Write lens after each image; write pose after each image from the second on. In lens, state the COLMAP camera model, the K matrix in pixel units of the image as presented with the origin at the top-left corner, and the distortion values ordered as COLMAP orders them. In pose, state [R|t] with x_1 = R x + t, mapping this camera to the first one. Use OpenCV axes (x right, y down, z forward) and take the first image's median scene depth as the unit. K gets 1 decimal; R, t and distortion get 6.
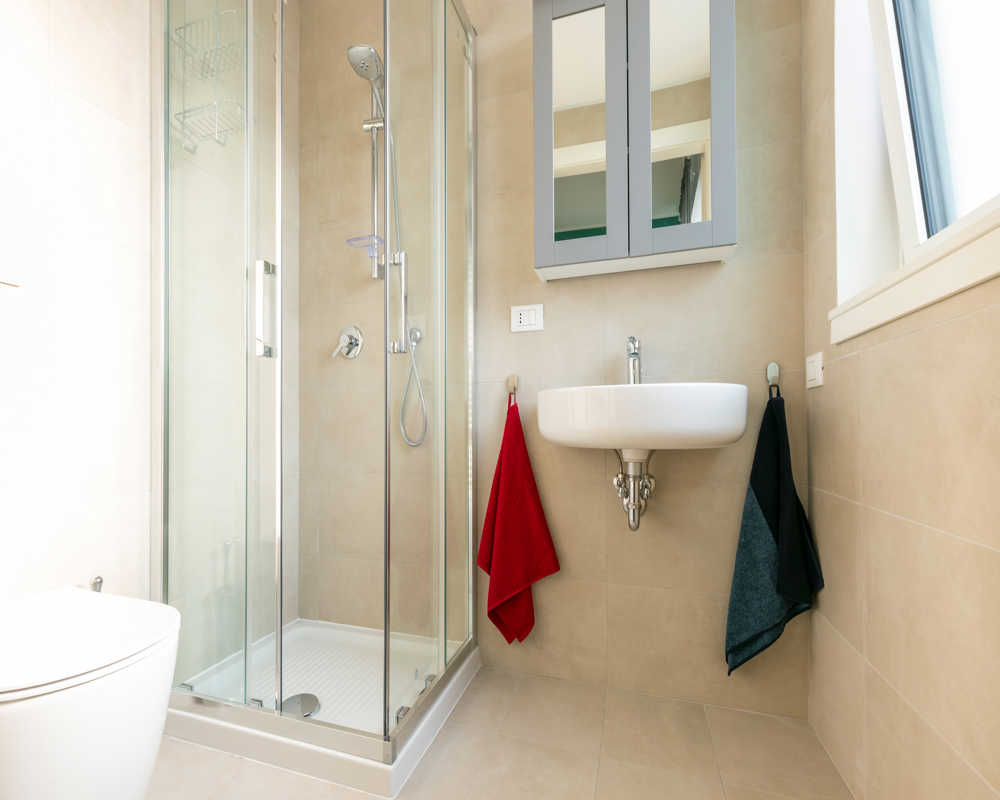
lens RADIAL K [[451.4, 0, 475.2], [0, 451.4, 431.9], [0, 0, 1]] dist [0.007590, -0.001215]
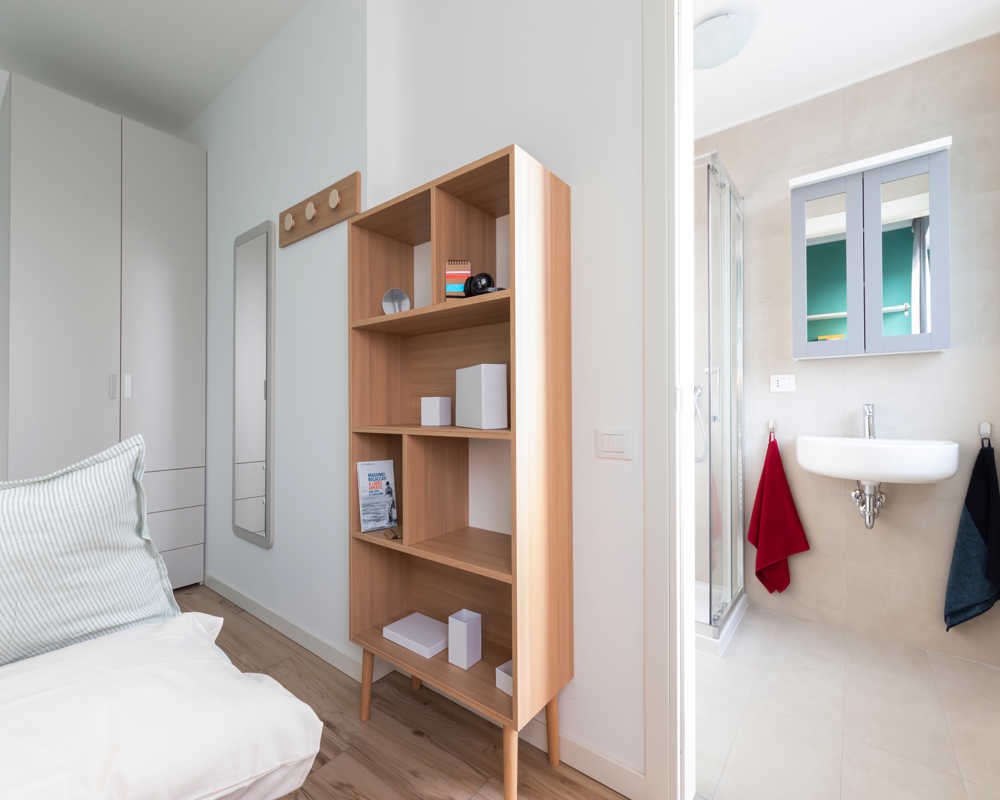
lens RADIAL K [[451.4, 0, 493.3], [0, 451.4, 401.5], [0, 0, 1]] dist [0.007590, -0.001215]
pose [[0.946082, -0.000444, -0.323928, -0.362875], [0.000122, 0.999999, -0.001015, -0.215185], [0.323928, 0.000921, 0.946081, -0.886735]]
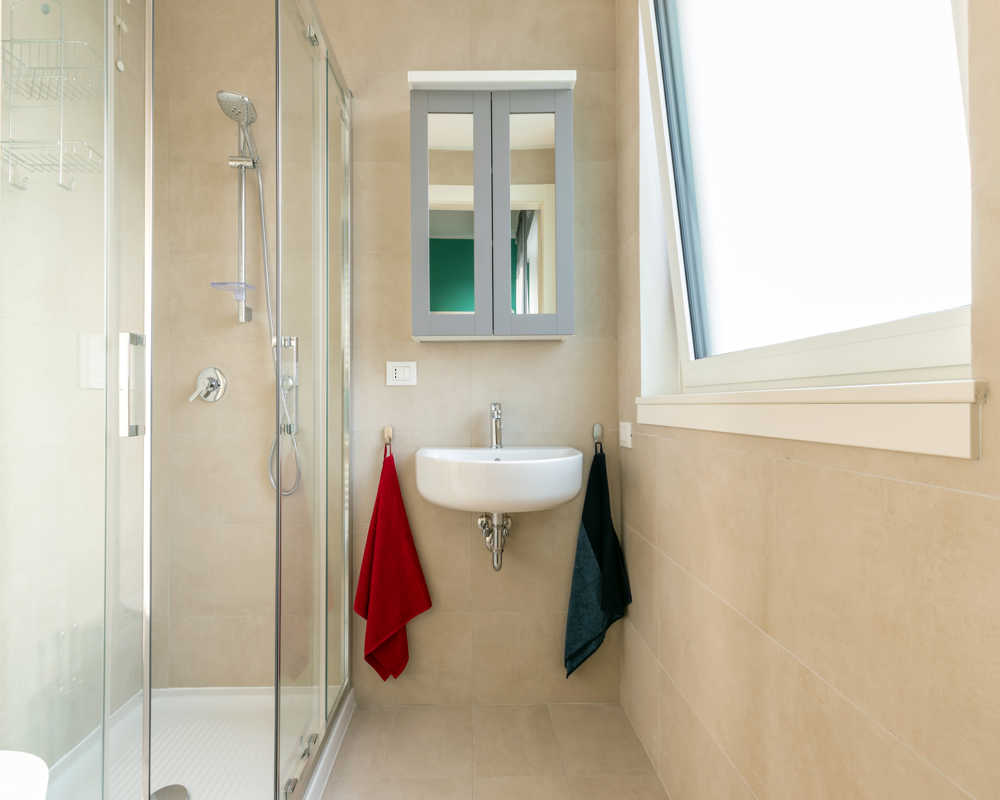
lens RADIAL K [[451.4, 0, 462.8], [0, 451.4, 403.3], [0, 0, 1]] dist [0.007590, -0.001215]
pose [[0.946302, 0.002939, 0.323270, -0.108567], [-0.002890, 0.999996, -0.000632, -0.206228], [-0.323271, -0.000336, 0.946306, -0.075911]]
